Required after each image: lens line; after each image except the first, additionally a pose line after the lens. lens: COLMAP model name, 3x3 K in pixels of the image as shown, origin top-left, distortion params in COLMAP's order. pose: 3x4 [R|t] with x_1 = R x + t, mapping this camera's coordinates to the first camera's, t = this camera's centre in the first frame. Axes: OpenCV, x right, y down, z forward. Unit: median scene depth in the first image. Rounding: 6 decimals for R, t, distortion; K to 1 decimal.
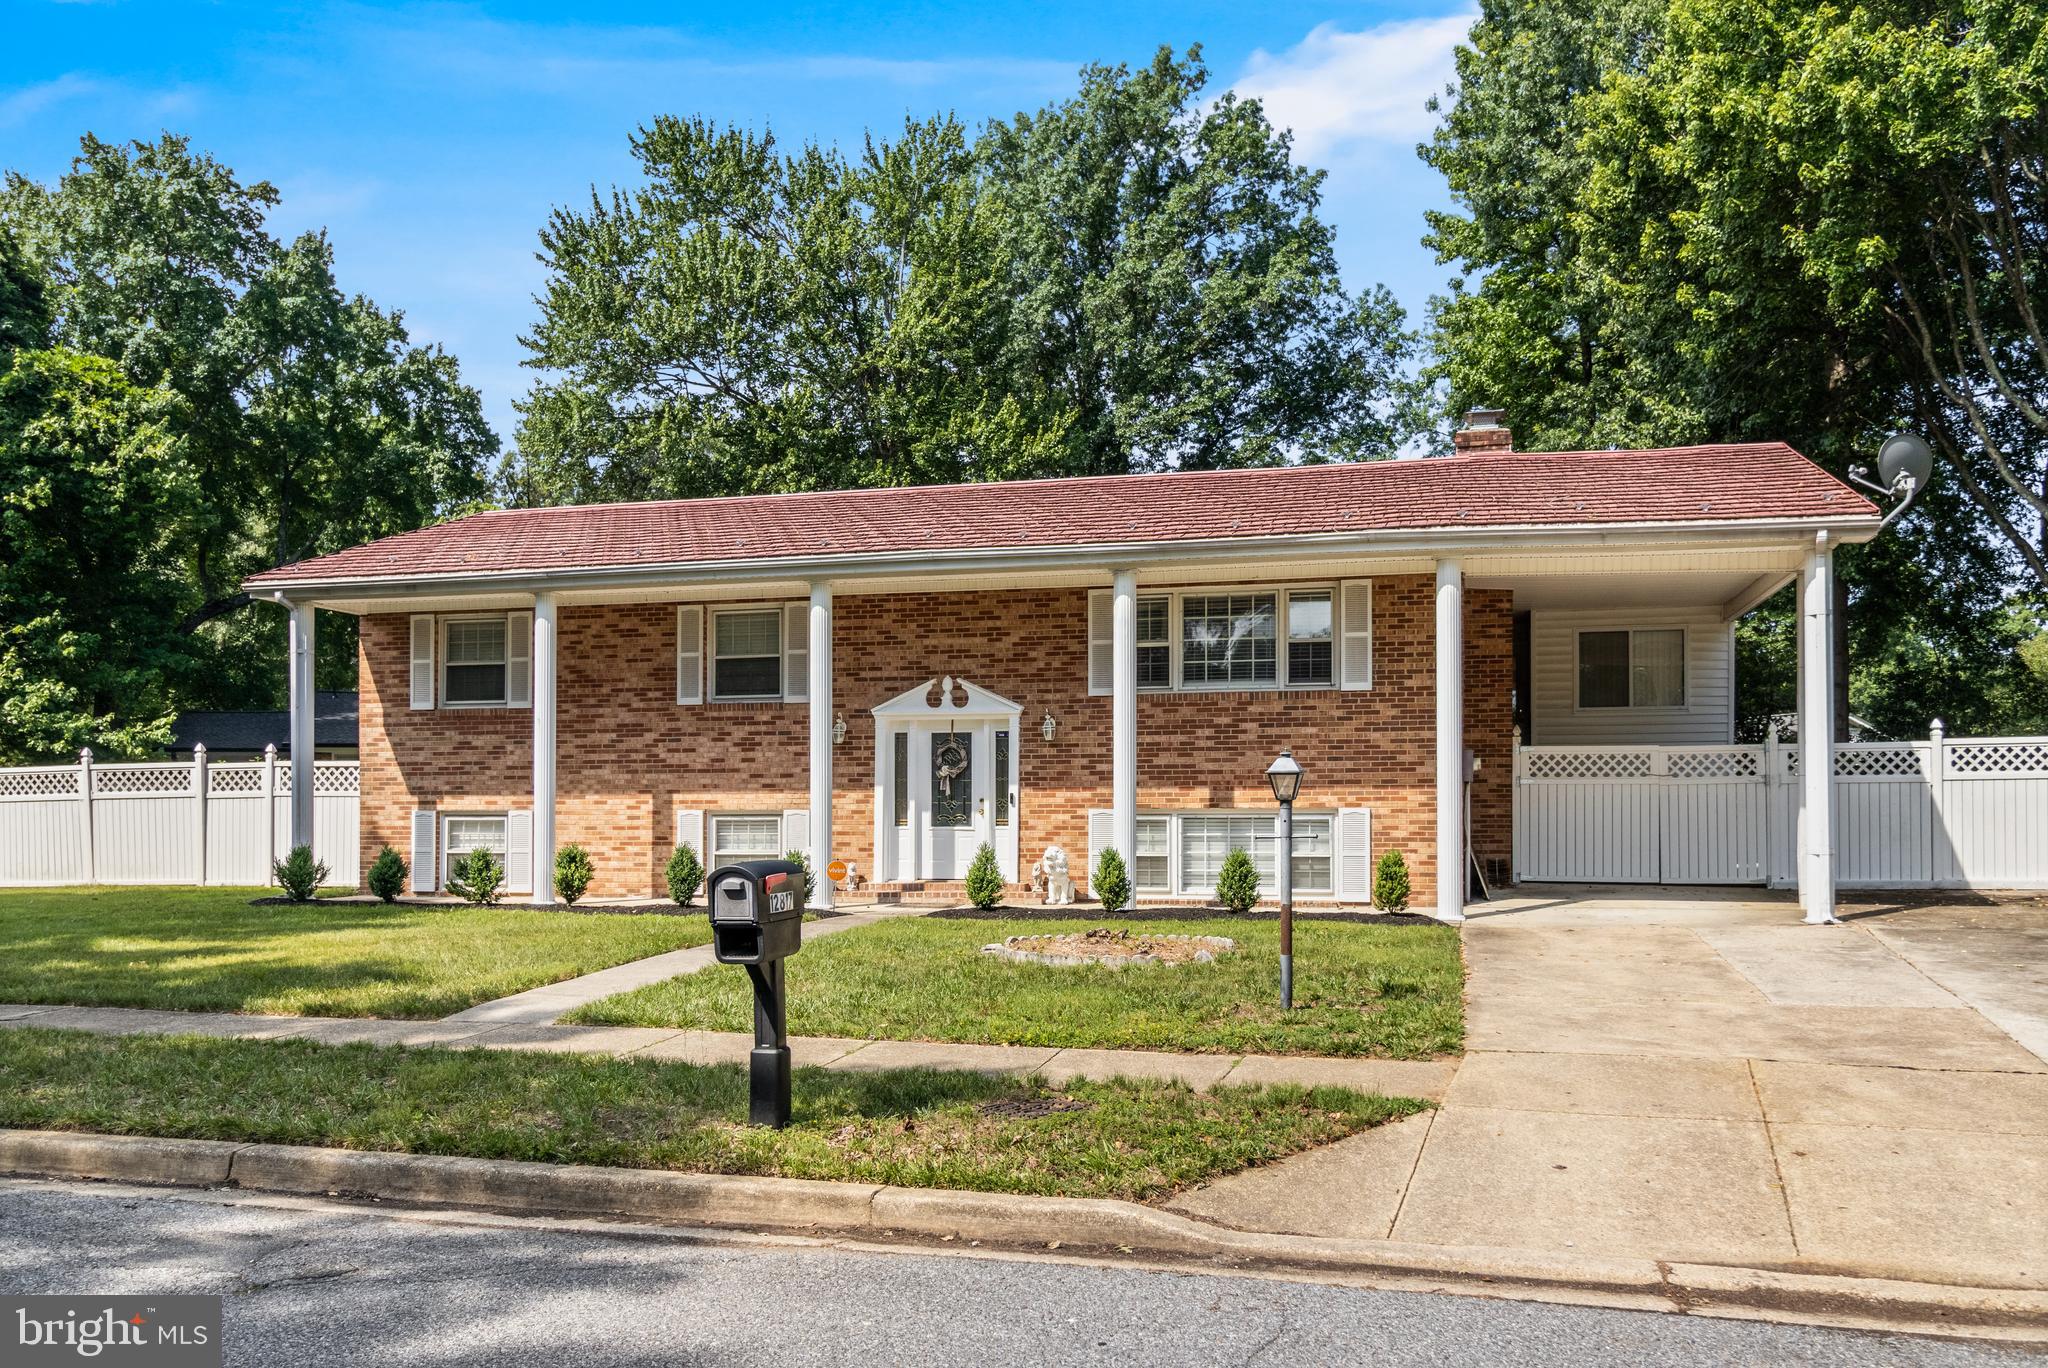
lens RADIAL K [[1599.3, 0, 1000.8], [0, 1599.3, 939.1], [0, 0, 1]] dist [0.004439, -0.008122]
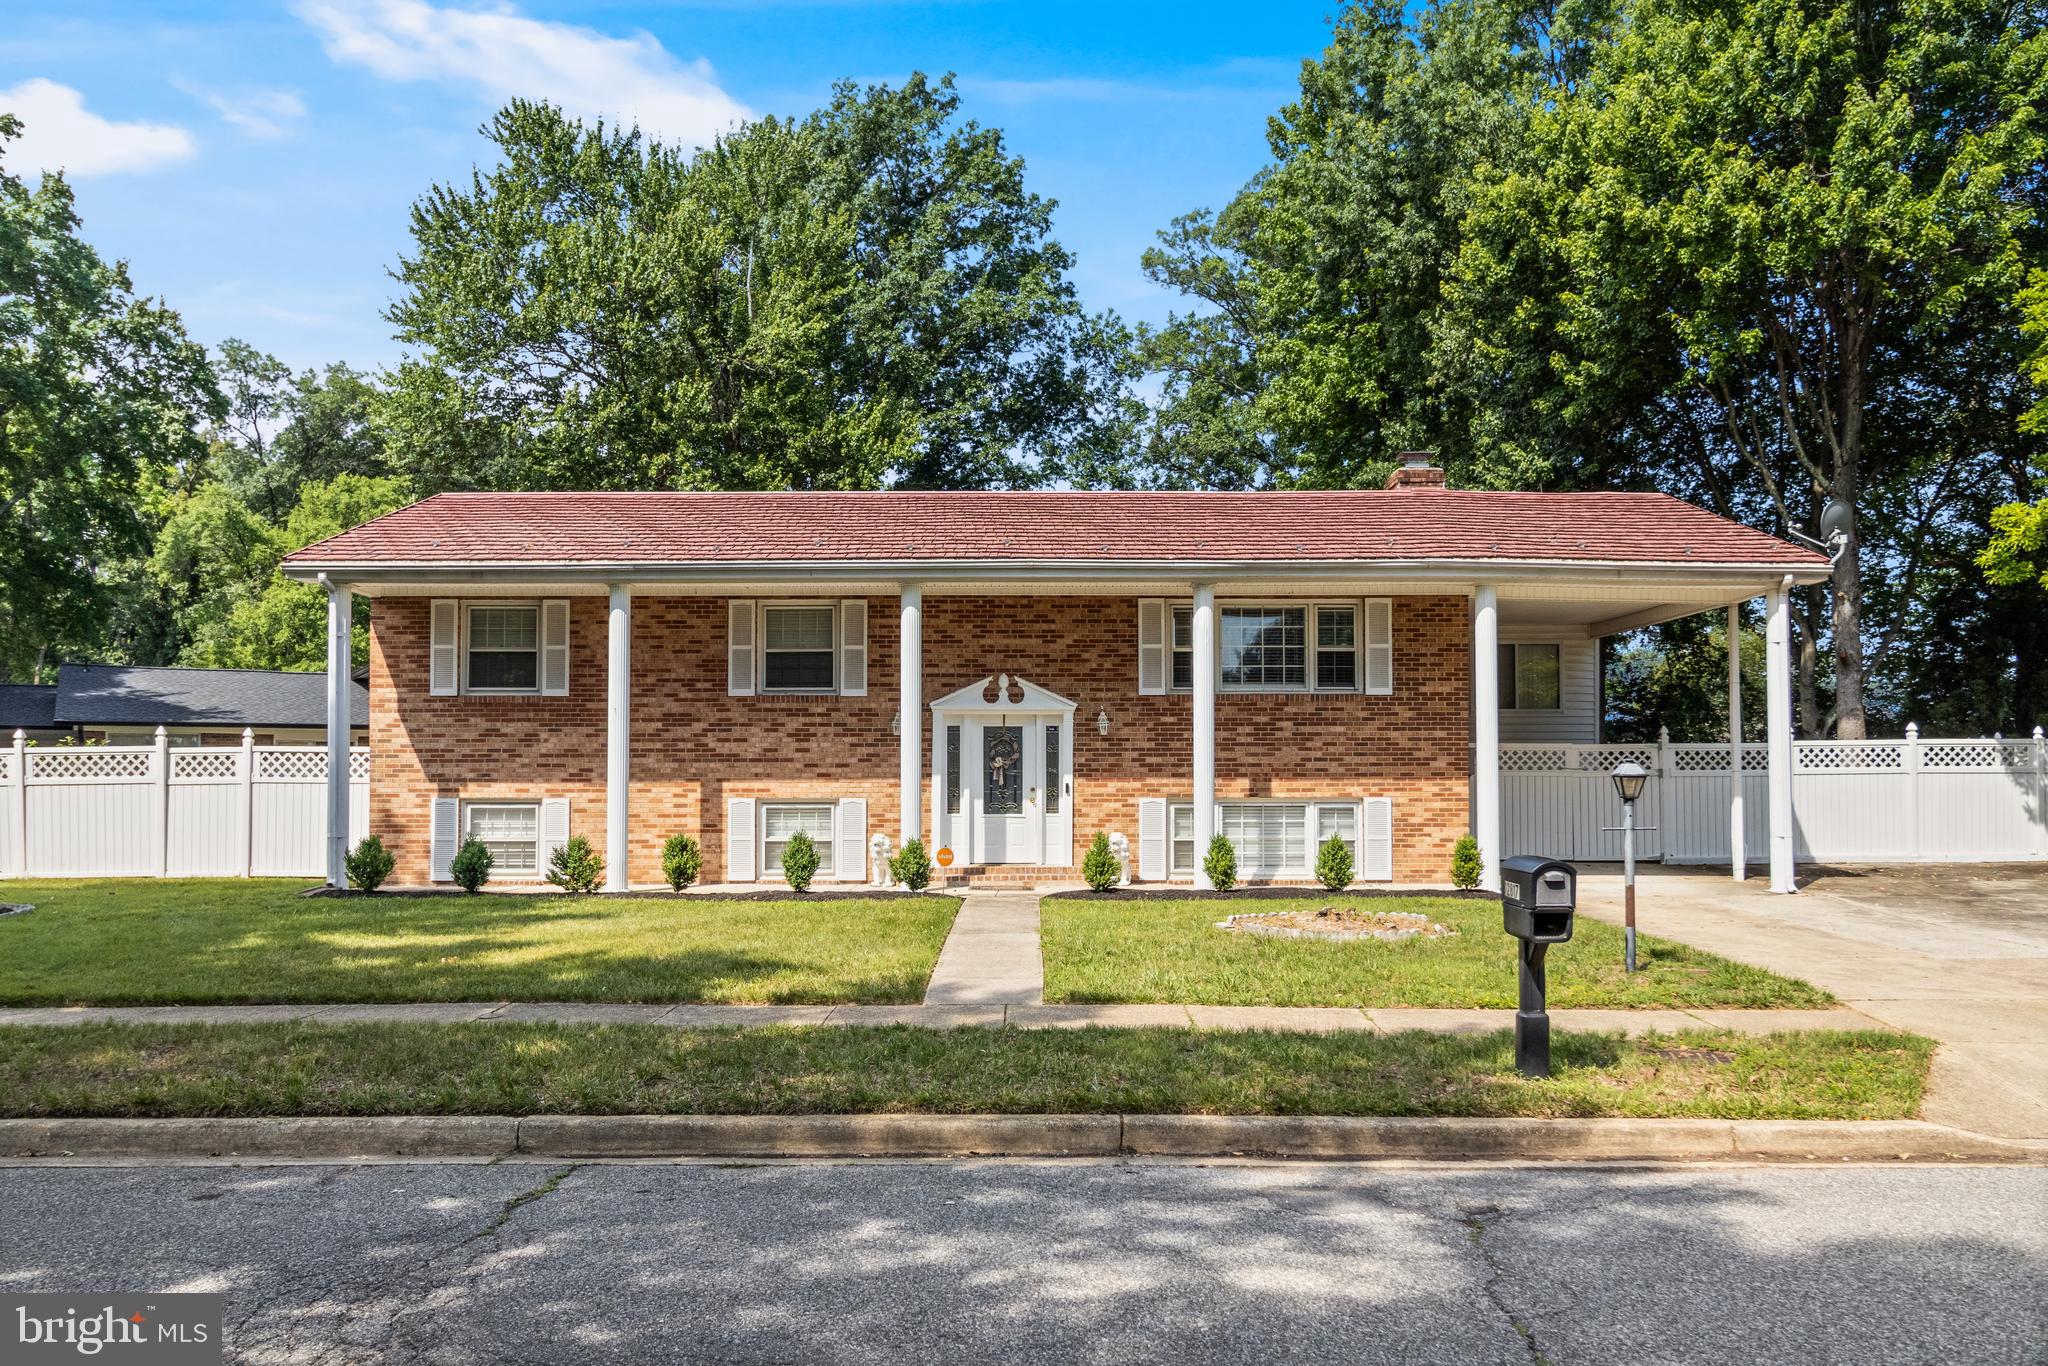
lens RADIAL K [[1572.0, 0, 974.8], [0, 1572.0, 886.5], [0, 0, 1]] dist [0.005292, -0.007908]
pose [[0.969622, -0.013573, 0.244232, -0.305237], [0.018007, 0.999711, -0.015932, -0.005478], [-0.243945, 0.019846, 0.969586, -0.013712]]
